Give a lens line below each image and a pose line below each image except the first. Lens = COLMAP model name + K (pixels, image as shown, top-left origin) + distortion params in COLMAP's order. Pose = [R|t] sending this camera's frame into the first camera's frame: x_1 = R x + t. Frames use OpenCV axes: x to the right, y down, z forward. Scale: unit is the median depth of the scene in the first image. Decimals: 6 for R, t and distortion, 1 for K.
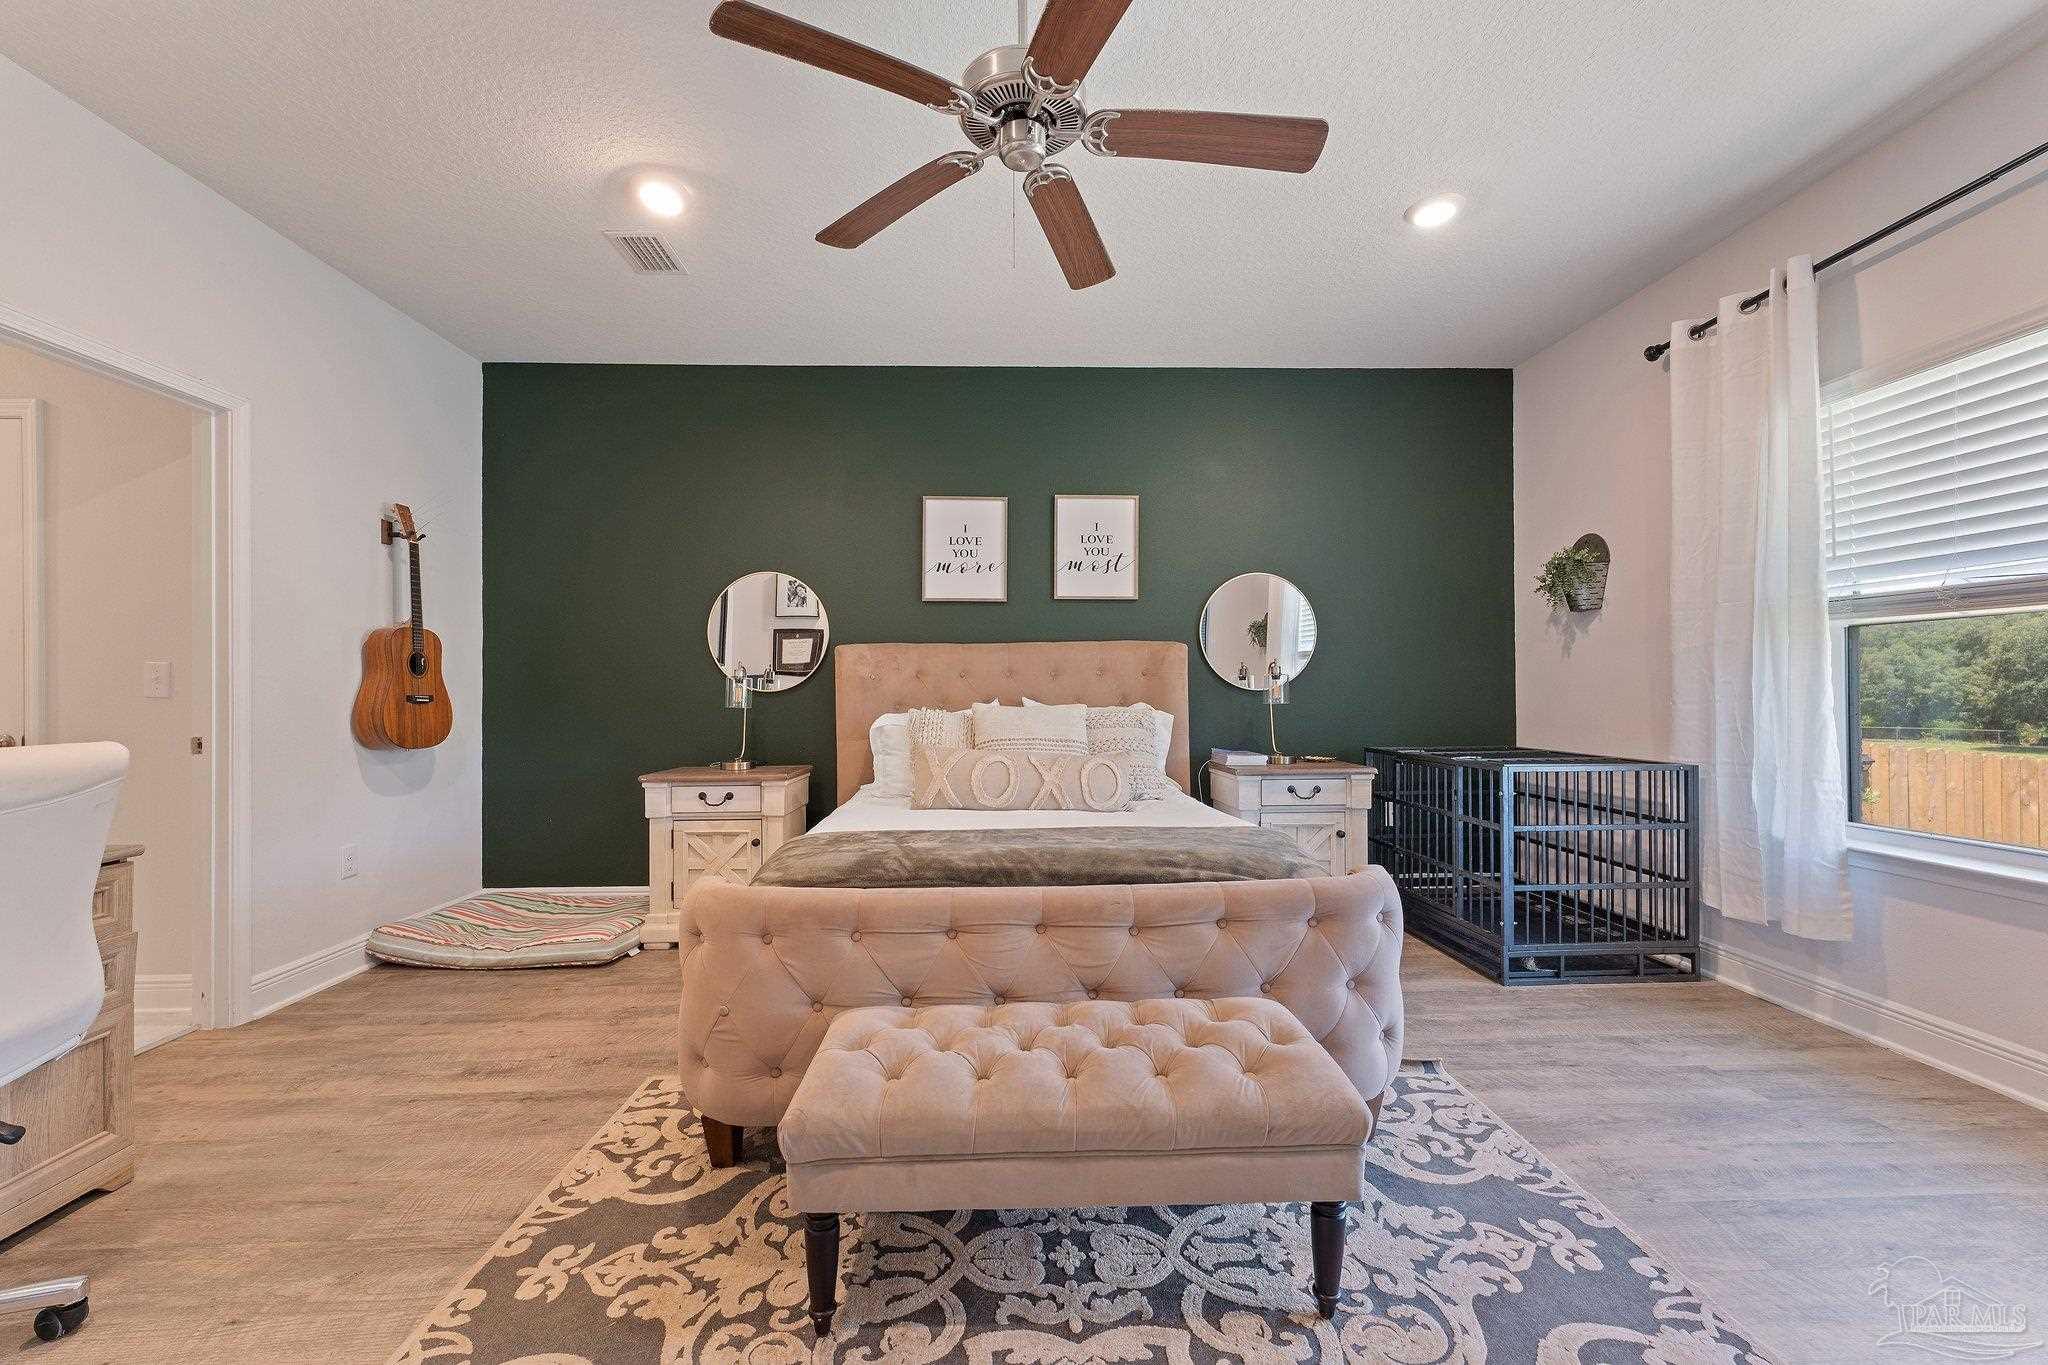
lens RADIAL K [[808.4, 0, 1020.3], [0, 808.4, 684.9], [0, 0, 1]] dist [0.002032, -0.000445]
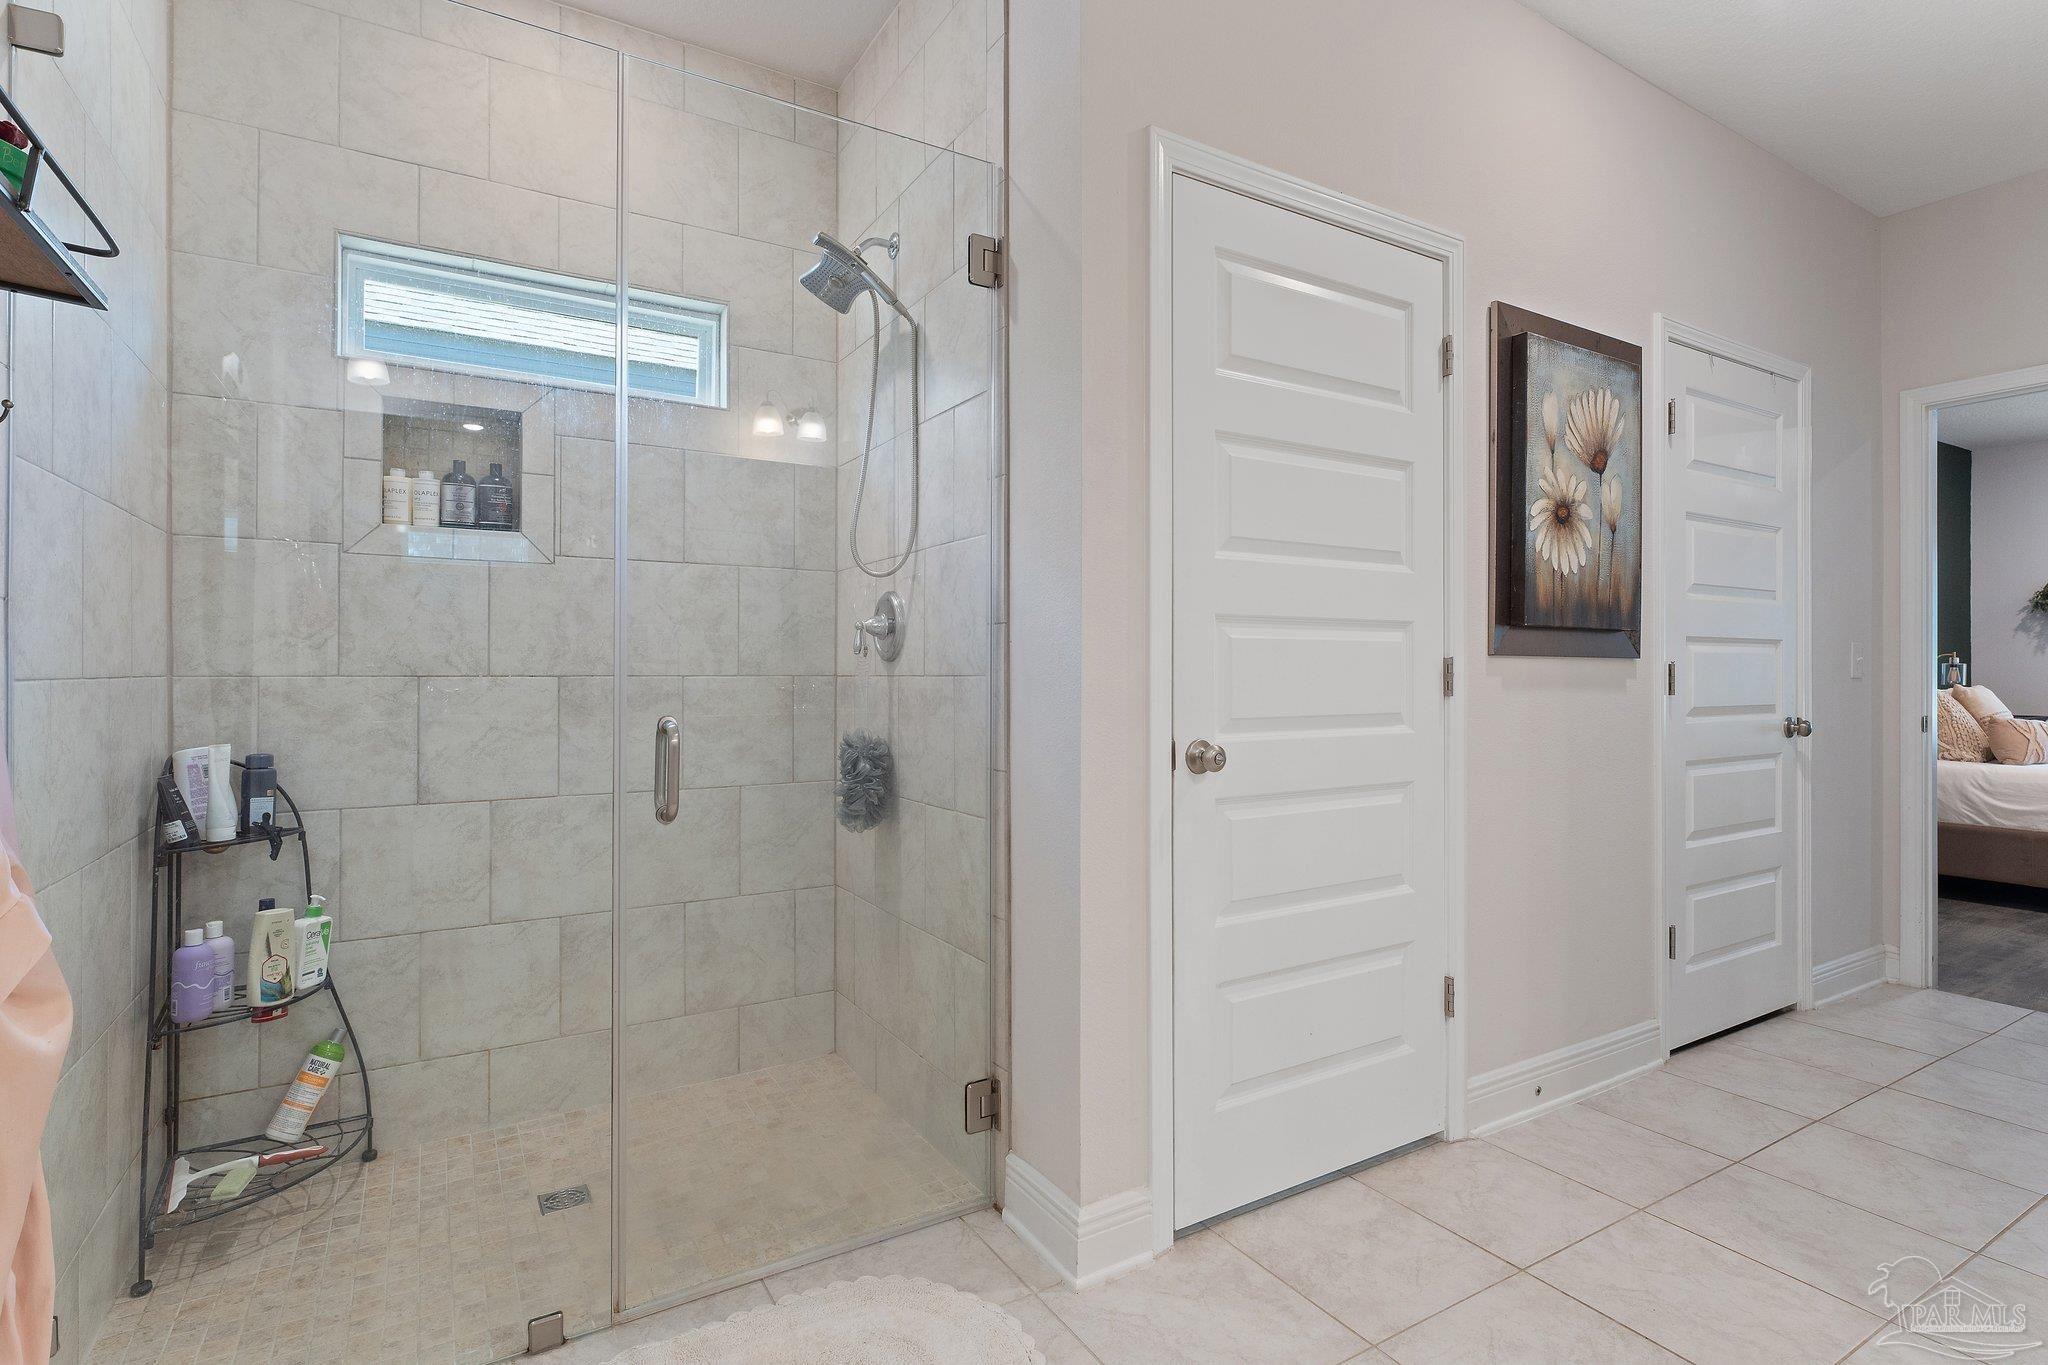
lens RADIAL K [[987.8, 0, 1016.1], [0, 987.8, 672.4], [0, 0, 1]] dist [-0.002405, 0.000341]
pose [[0.879137, 0.005454, 0.476539, -4.433570], [-0.008621, 0.999953, 0.004458, 0.015757], [-0.476492, -0.008027, 0.879142, 0.747633]]
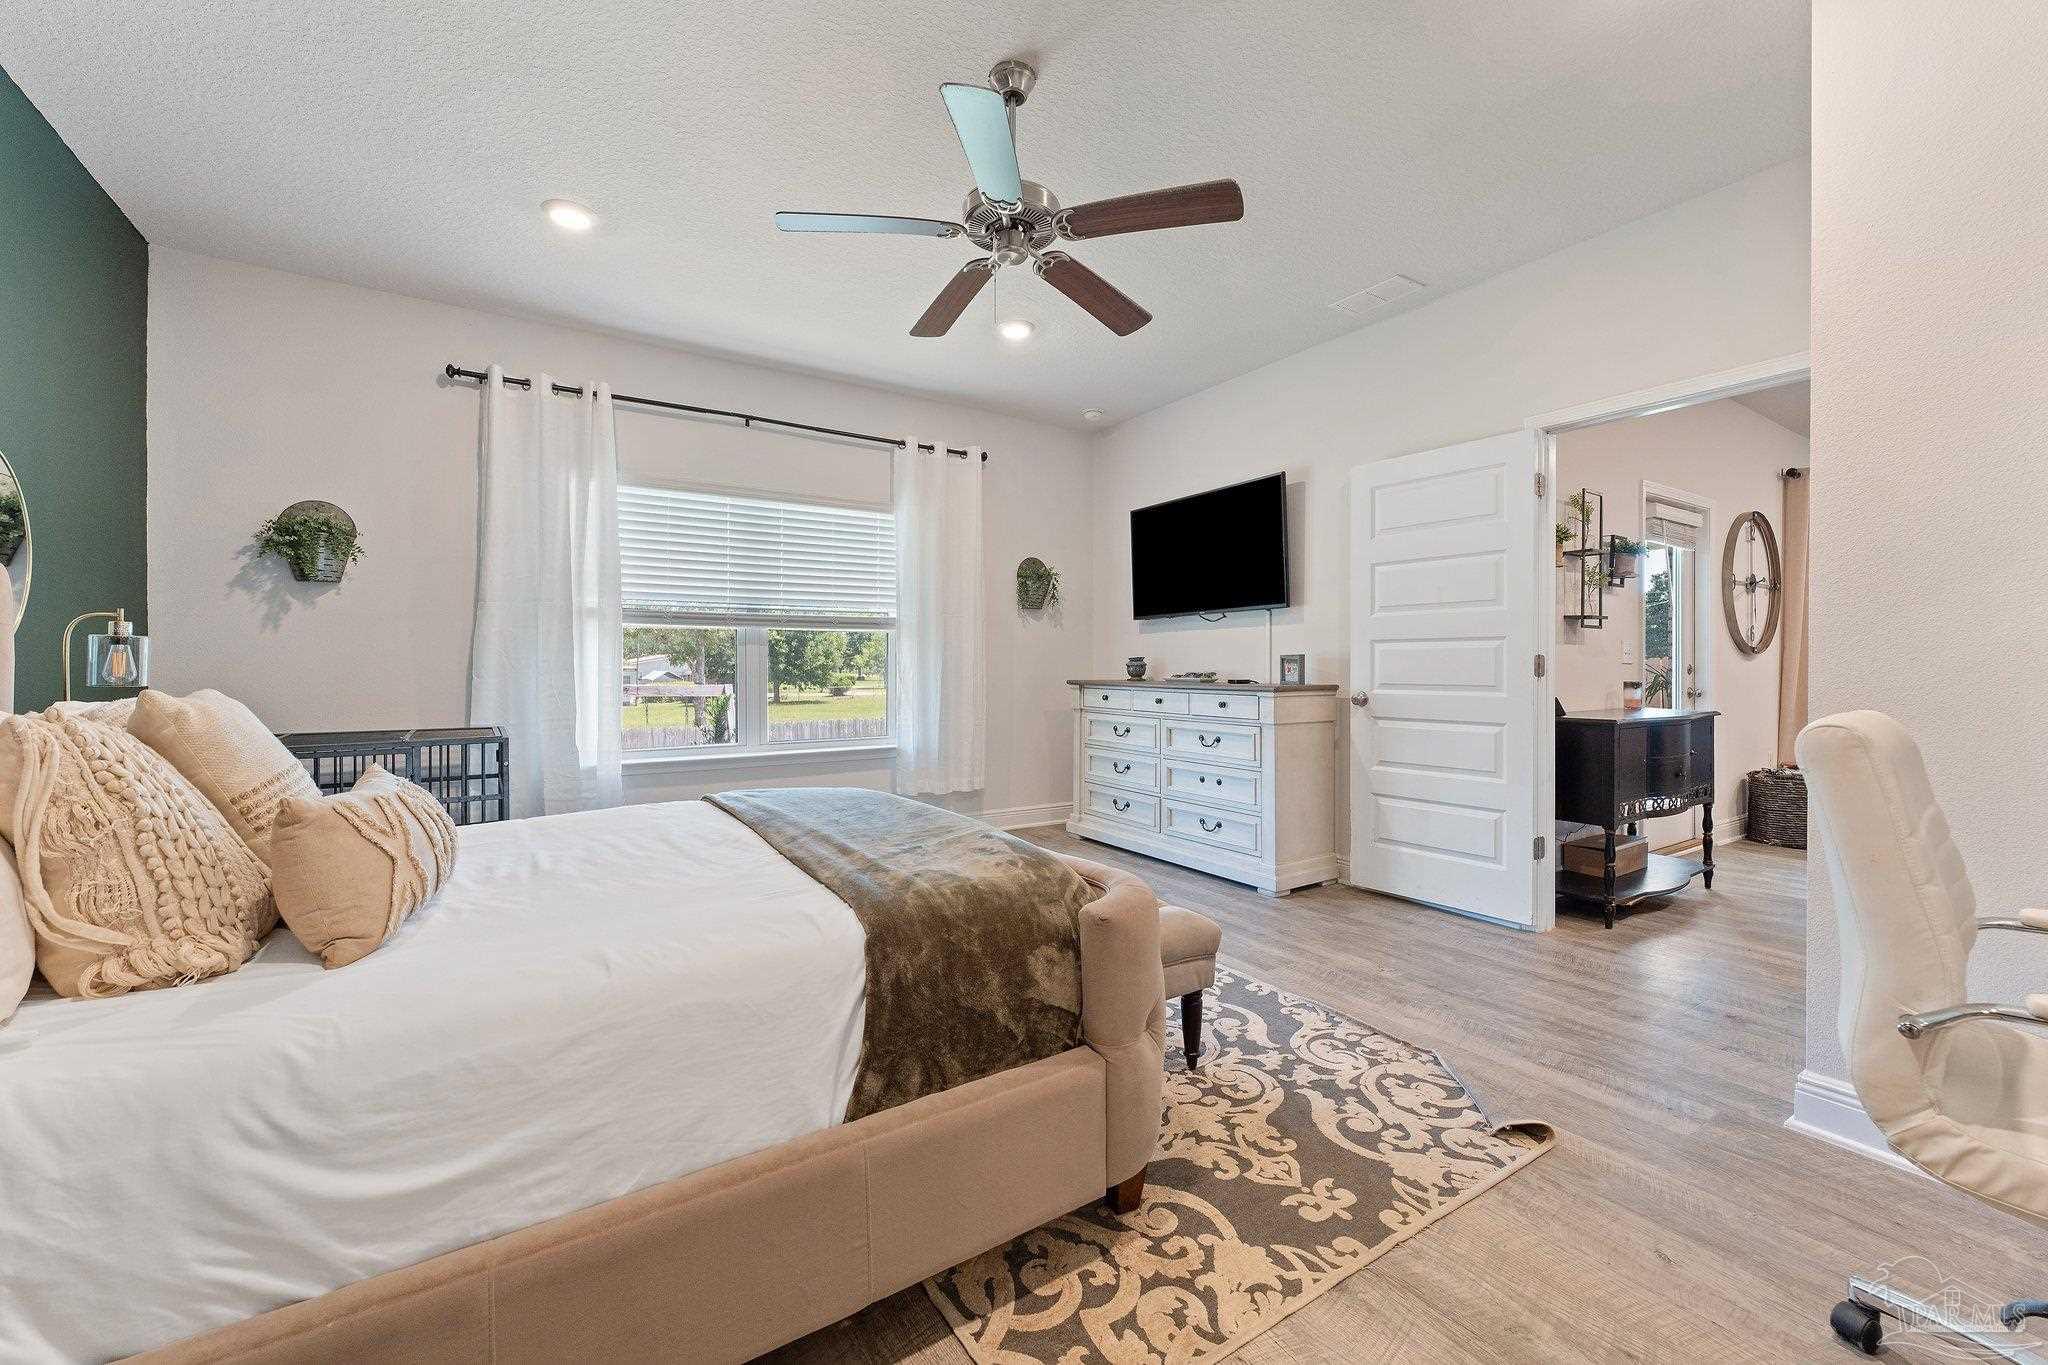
lens RADIAL K [[808.4, 0, 1020.3], [0, 808.4, 684.9], [0, 0, 1]] dist [0.002032, -0.000445]
pose [[-0.507996, -0.013975, 0.861246, -1.231608], [-0.005257, 0.999900, 0.013124, 0.026049], [-0.861343, 0.002140, -0.508019, 1.805340]]
